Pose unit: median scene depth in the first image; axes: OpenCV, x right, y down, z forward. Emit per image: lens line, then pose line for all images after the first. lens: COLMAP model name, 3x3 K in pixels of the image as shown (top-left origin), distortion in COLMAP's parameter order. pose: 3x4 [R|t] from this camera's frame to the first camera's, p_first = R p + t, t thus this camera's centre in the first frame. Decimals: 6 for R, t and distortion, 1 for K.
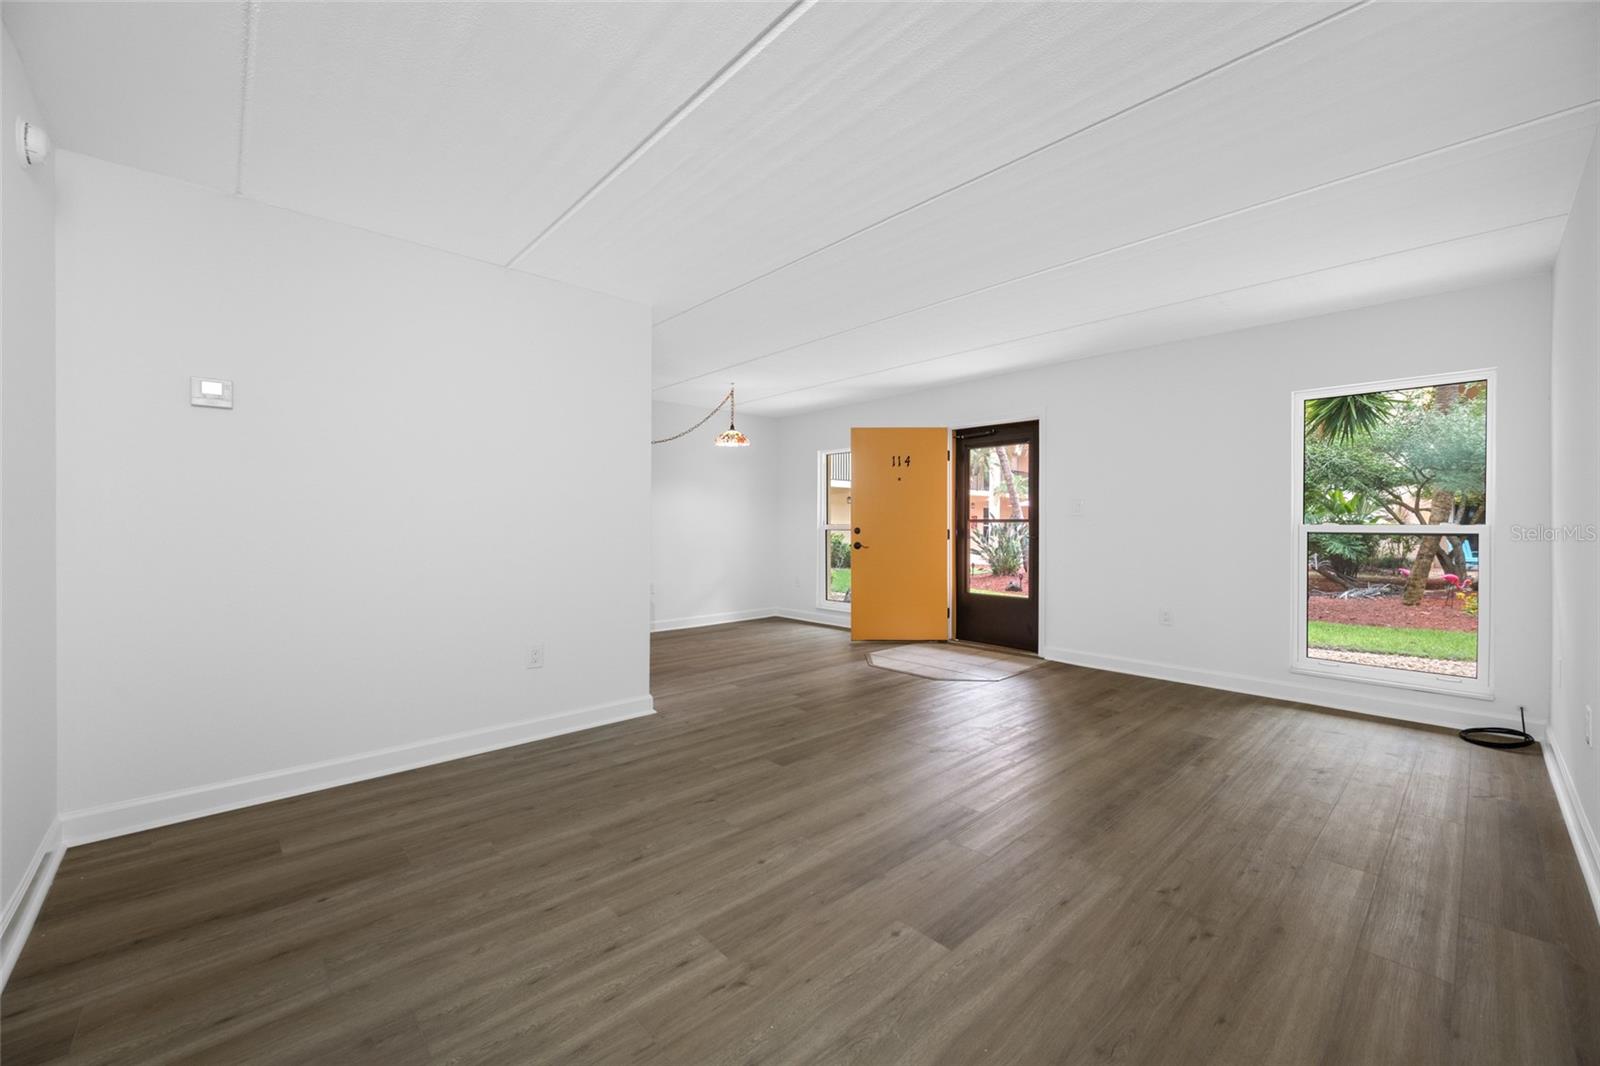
lens RADIAL K [[628.5, 0, 800.8], [0, 628.5, 529.2], [0, 0, 1]] dist [-0.001173, 0.000268]
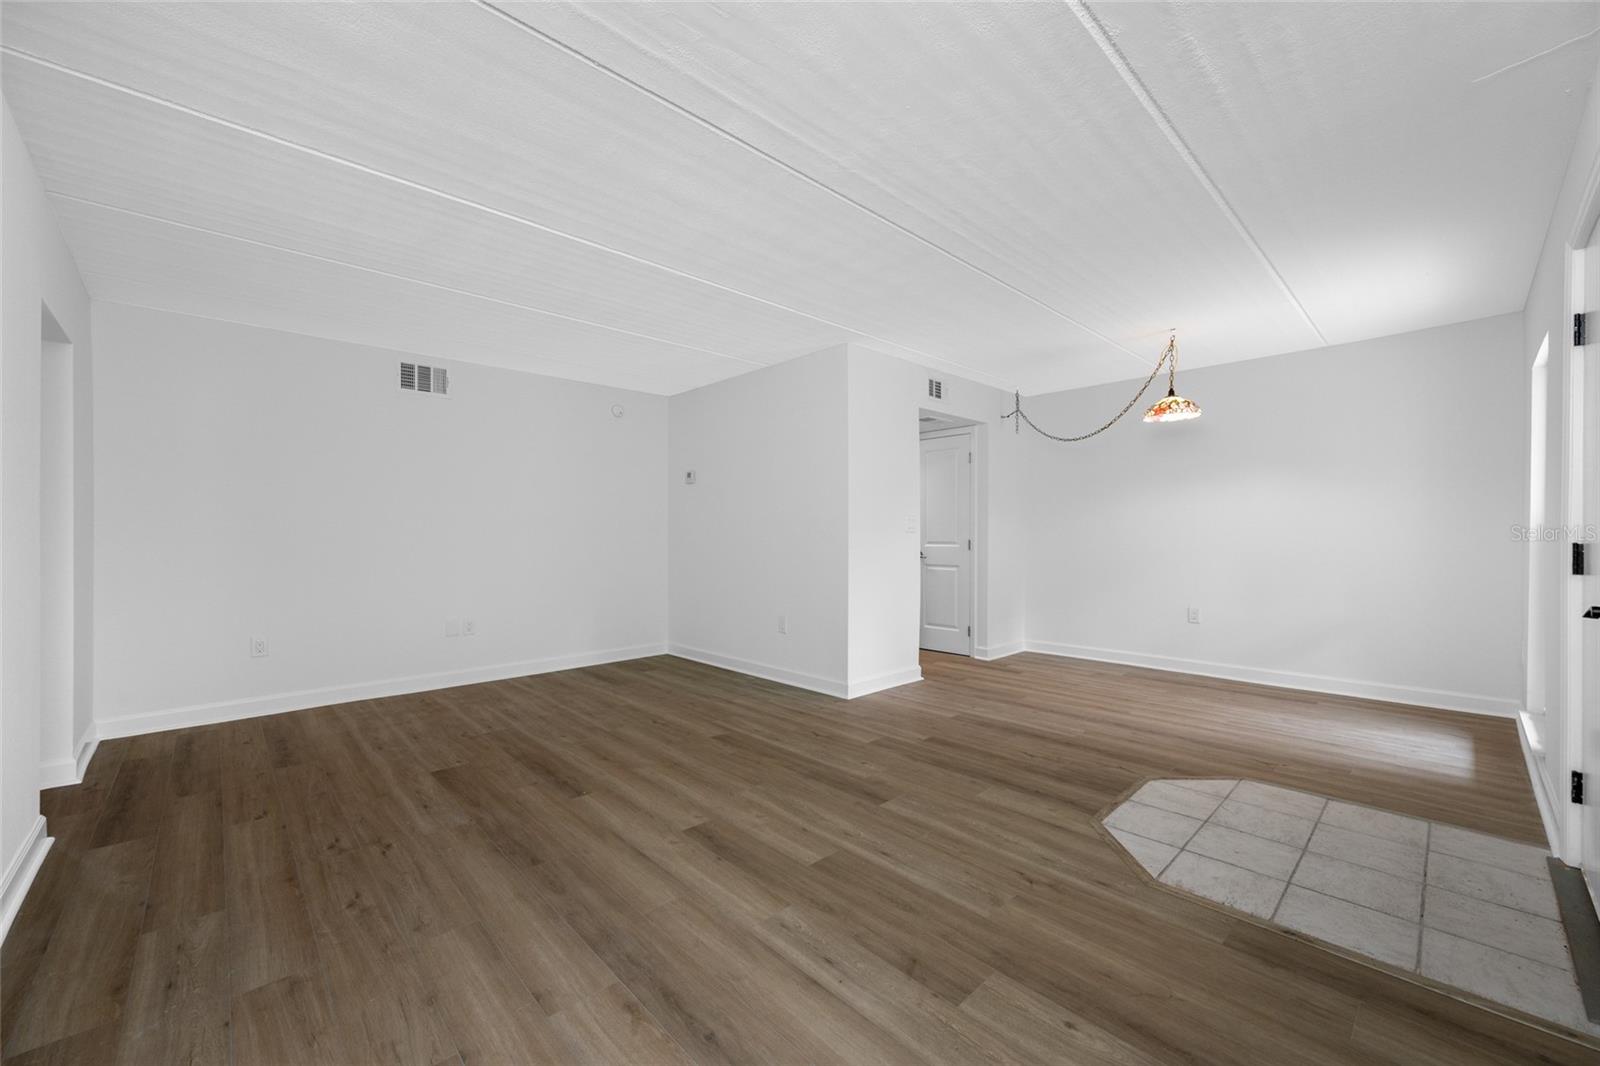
lens RADIAL K [[629.5, 0, 800.0], [0, 629.5, 533.0], [0, 0, 1]] dist [-0.000486, 0.000017]
pose [[0.013112, -0.001447, -0.999913, 1.146879], [-0.003263, 0.999994, -0.001490, -0.007570], [0.999909, 0.003282, 0.013108, 1.136893]]
